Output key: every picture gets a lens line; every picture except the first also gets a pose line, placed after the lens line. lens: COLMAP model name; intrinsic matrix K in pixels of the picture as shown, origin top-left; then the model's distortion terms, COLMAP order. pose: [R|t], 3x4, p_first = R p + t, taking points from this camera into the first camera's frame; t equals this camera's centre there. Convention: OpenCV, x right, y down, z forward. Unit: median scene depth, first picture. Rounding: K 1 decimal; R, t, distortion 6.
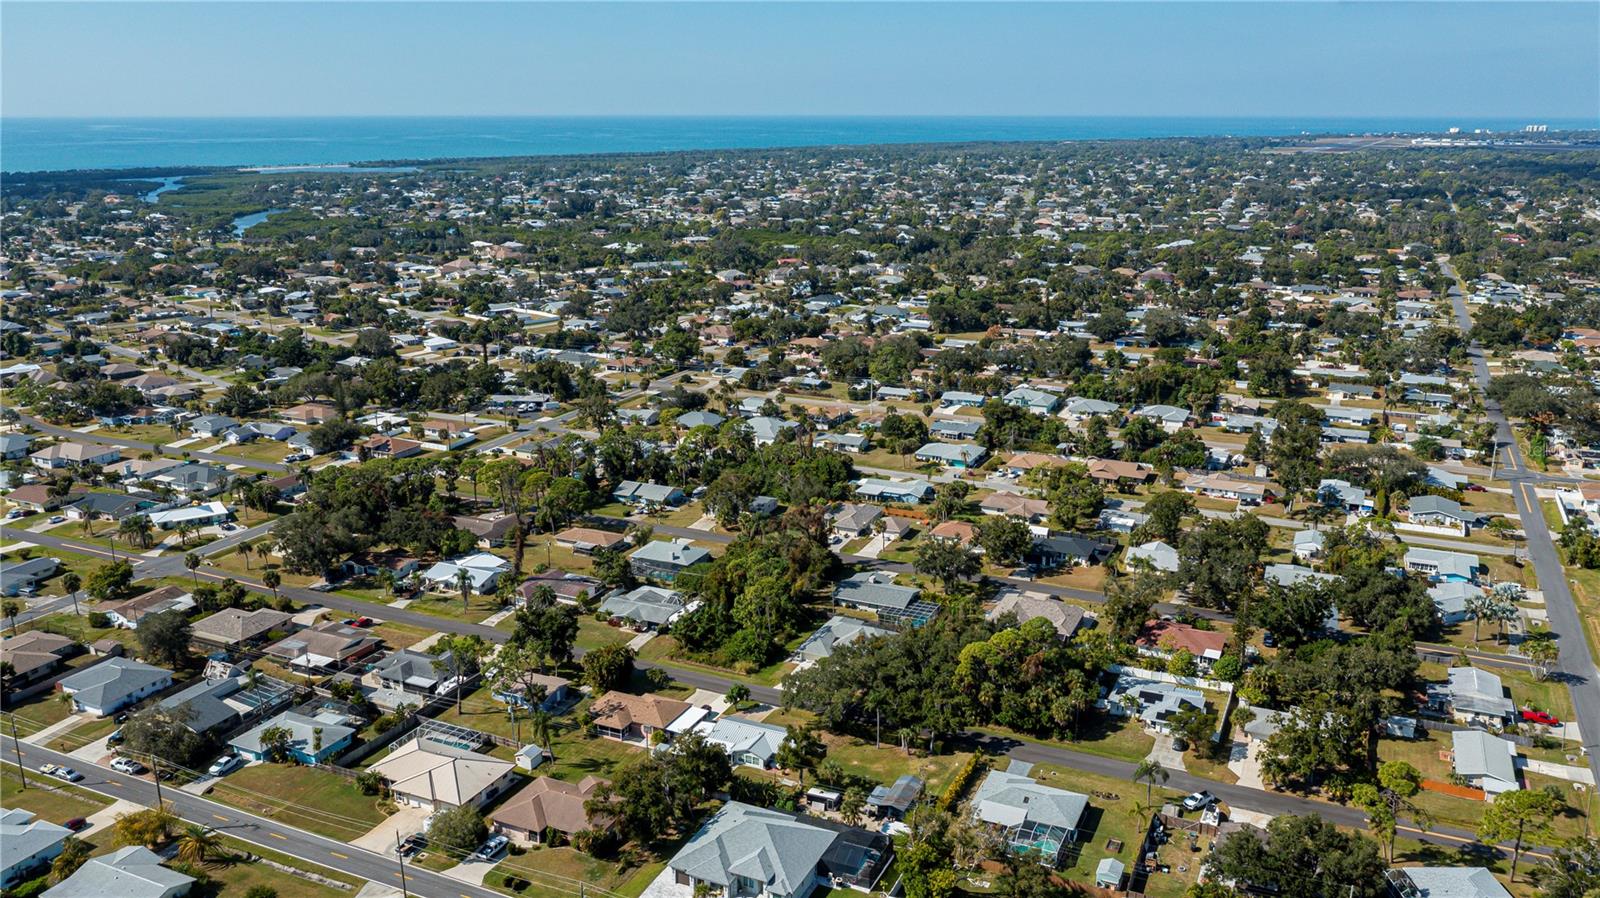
lens RADIAL K [[1263.3, 0, 800.0], [0, 1263.3, 449.0], [0, 0, 1]] dist [-0.007557, -0.001866]
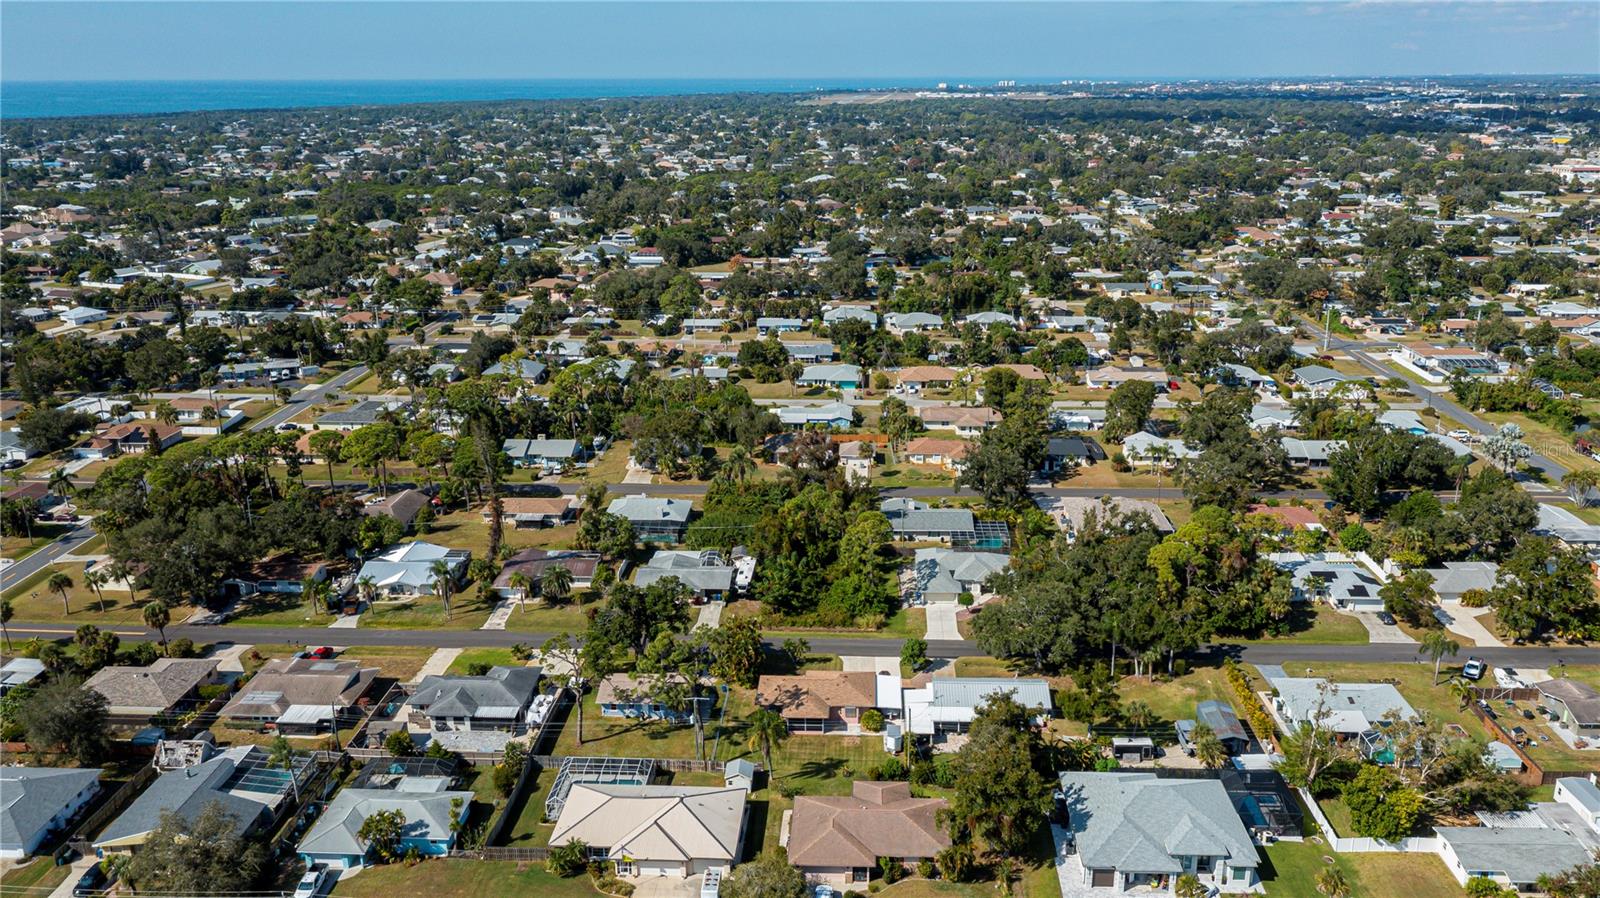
lens RADIAL K [[1267.4, 0, 814.2], [0, 1267.4, 445.1], [0, 0, 1]] dist [0.001768, -0.000555]
pose [[0.925407, -0.112827, 0.361789, -0.290101], [0.105001, 0.993615, 0.041289, 0.018155], [-0.364137, -0.000221, 0.931345, 0.204741]]
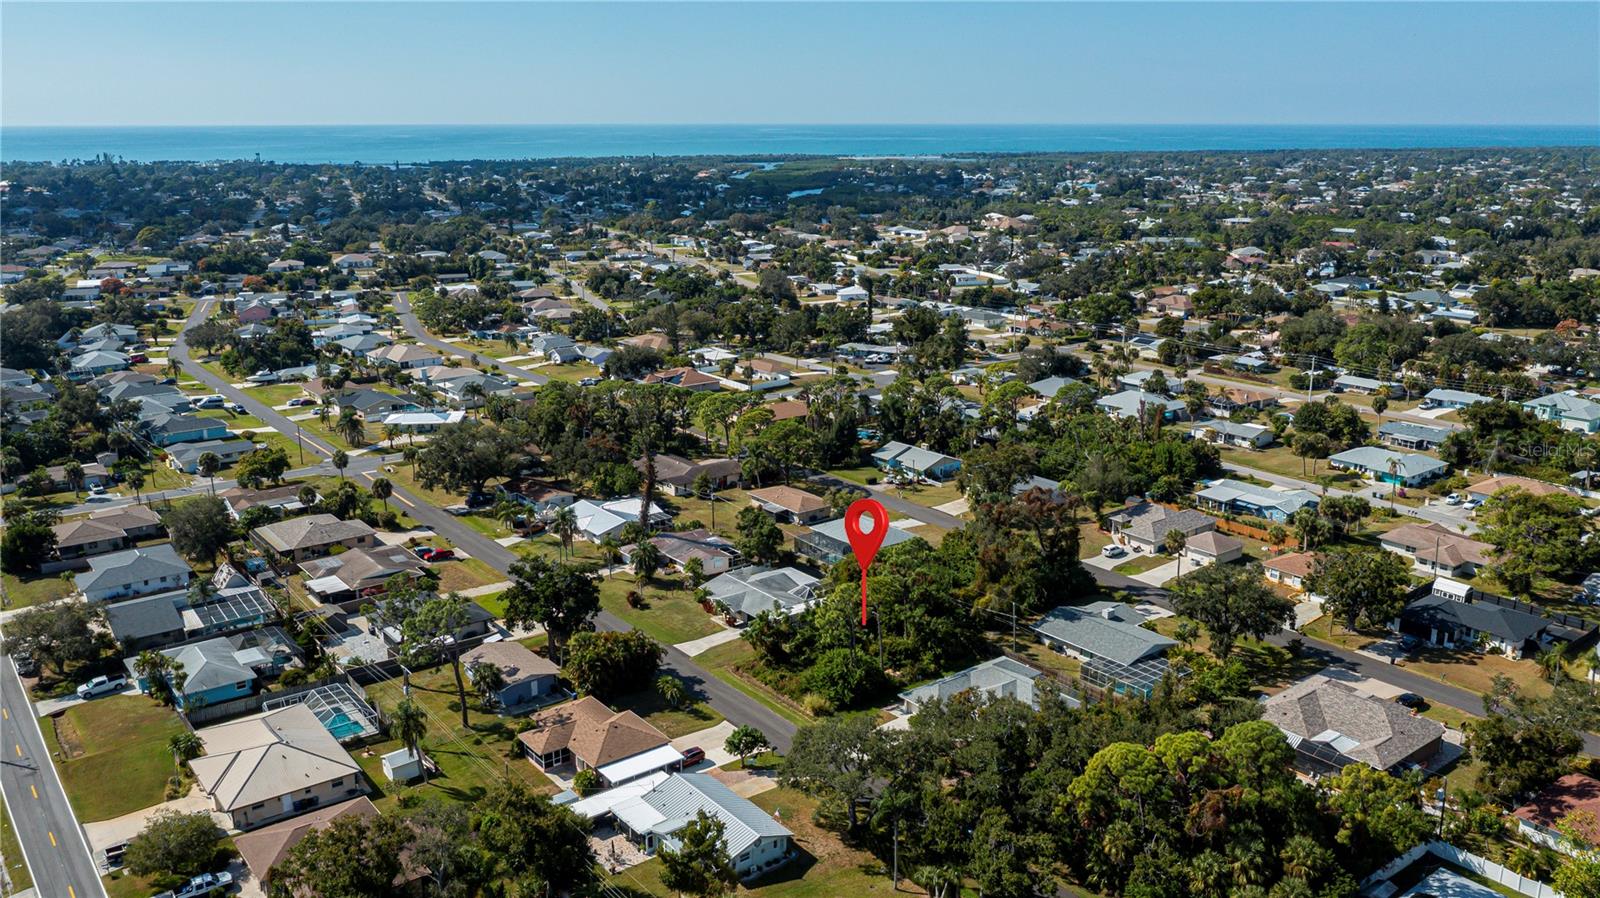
lens RADIAL K [[1259.1, 0, 800.0], [0, 1259.1, 449.0], [0, 0, 1]] dist [-0.015070, -0.005510]
pose [[0.886888, 0.114269, -0.447629, 0.180956], [-0.117573, 0.992853, 0.020504, 0.024076], [0.446772, 0.034445, 0.893984, 0.332646]]
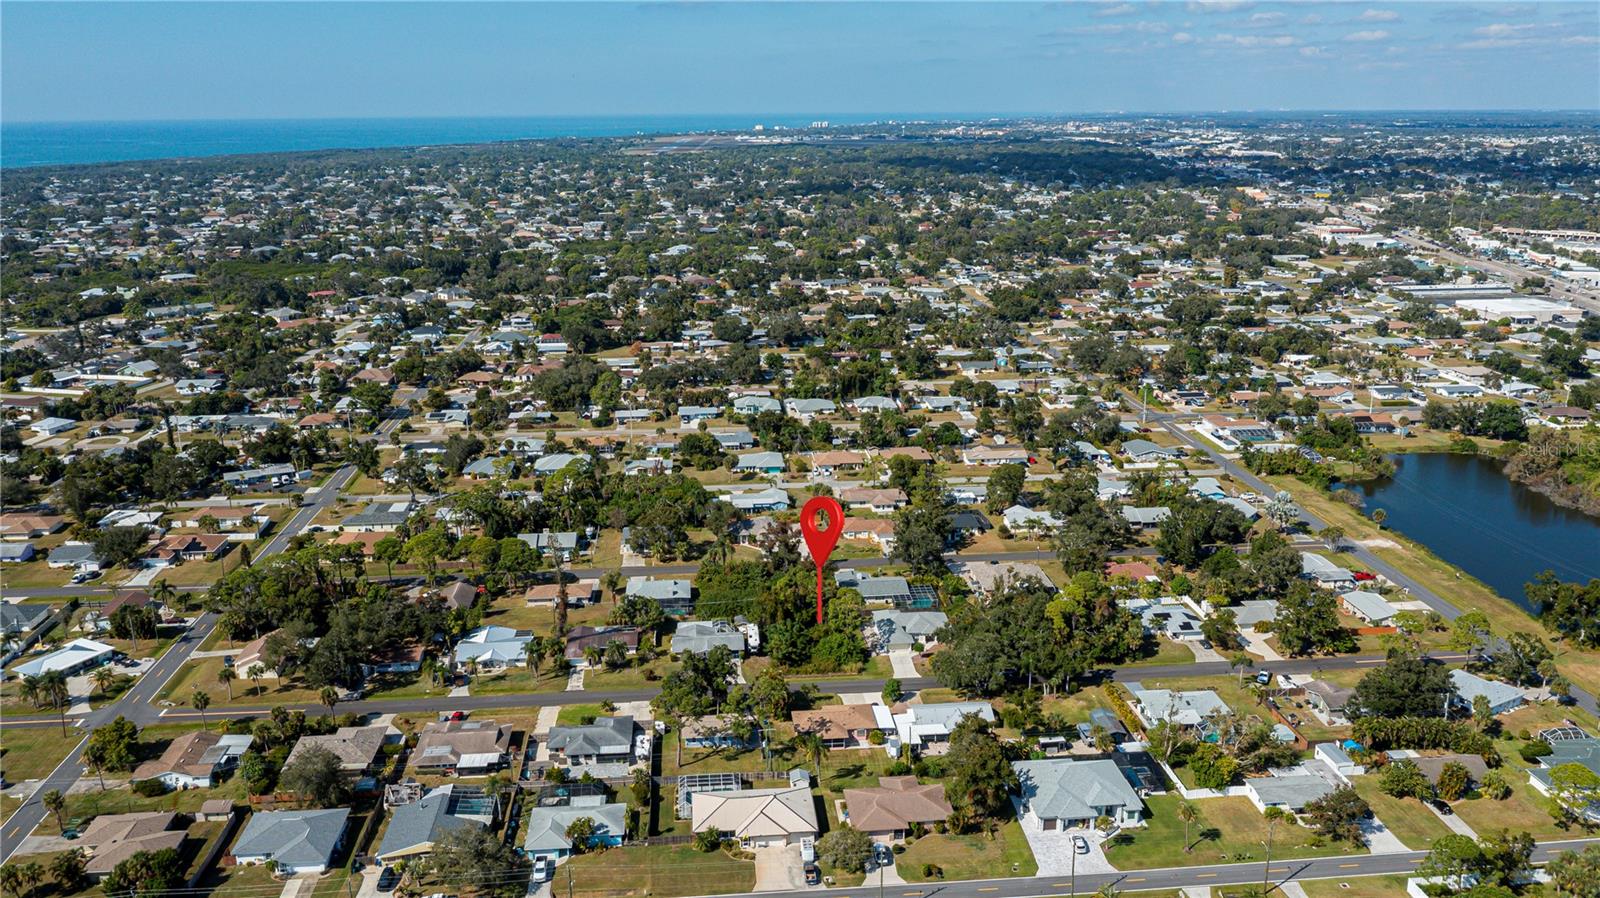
lens RADIAL K [[1267.4, 0, 814.2], [0, 1267.4, 445.1], [0, 0, 1]] dist [0.001768, -0.000555]
pose [[0.861241, -0.135006, 0.489935, -0.482996], [0.136252, 0.990114, 0.033321, -0.052877], [-0.489590, 0.038057, 0.871122, 0.022518]]
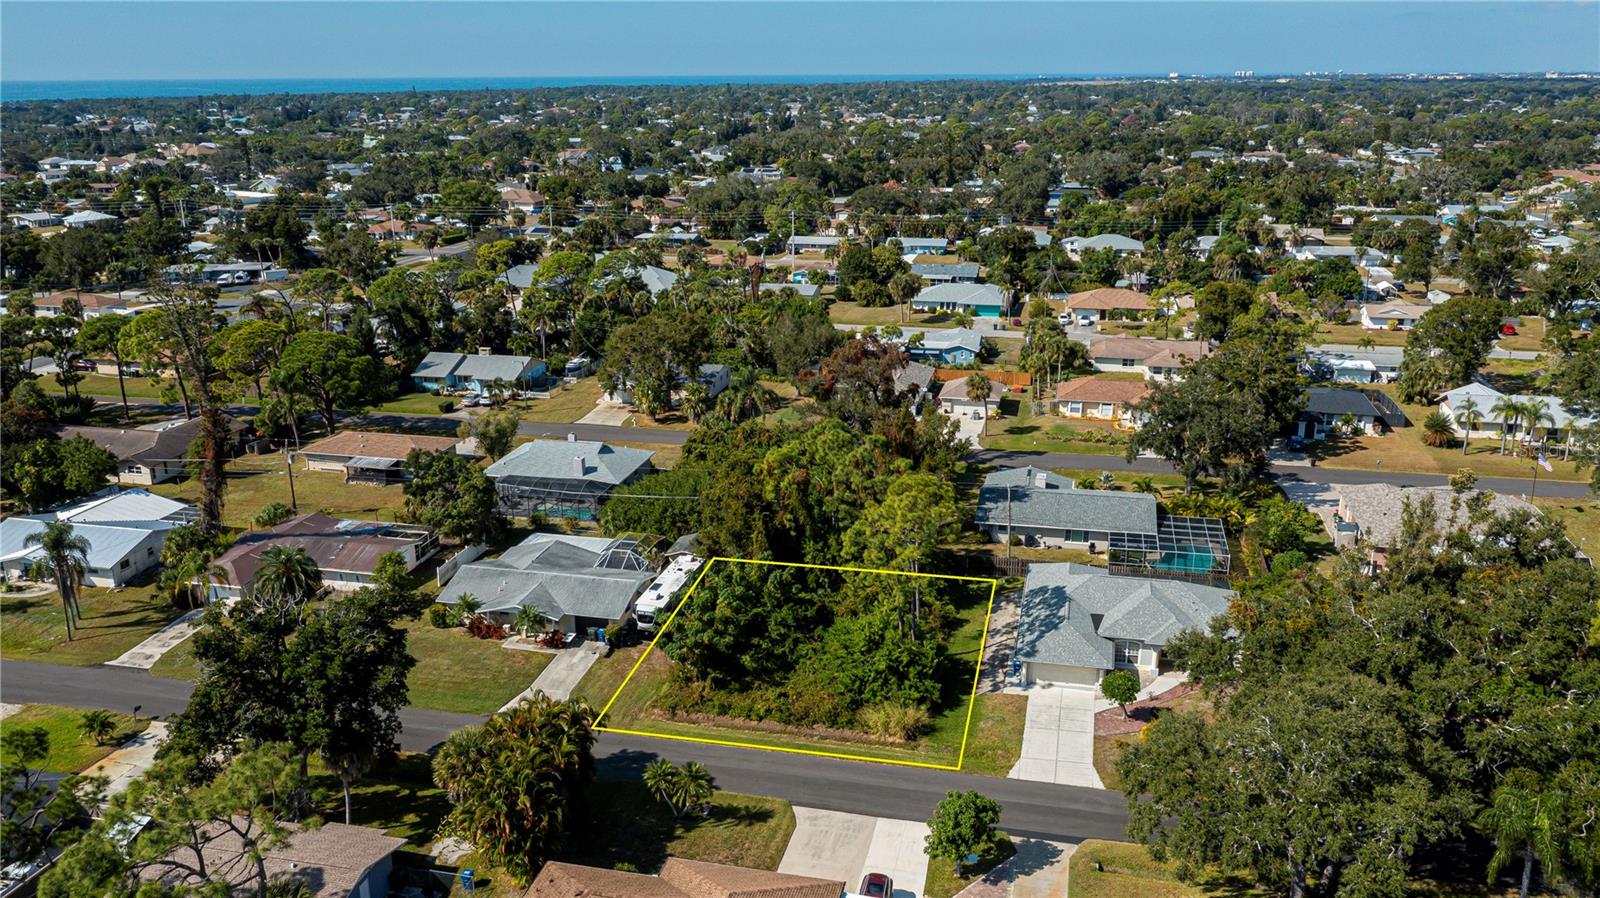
lens RADIAL K [[1259.1, 0, 800.0], [0, 1259.1, 449.0], [0, 0, 1]] dist [-0.015070, -0.005510]
pose [[0.978614, -0.065291, 0.195066, -0.108563], [0.060071, 0.997663, 0.032565, 0.066585], [-0.196736, -0.020151, 0.980249, 0.529649]]
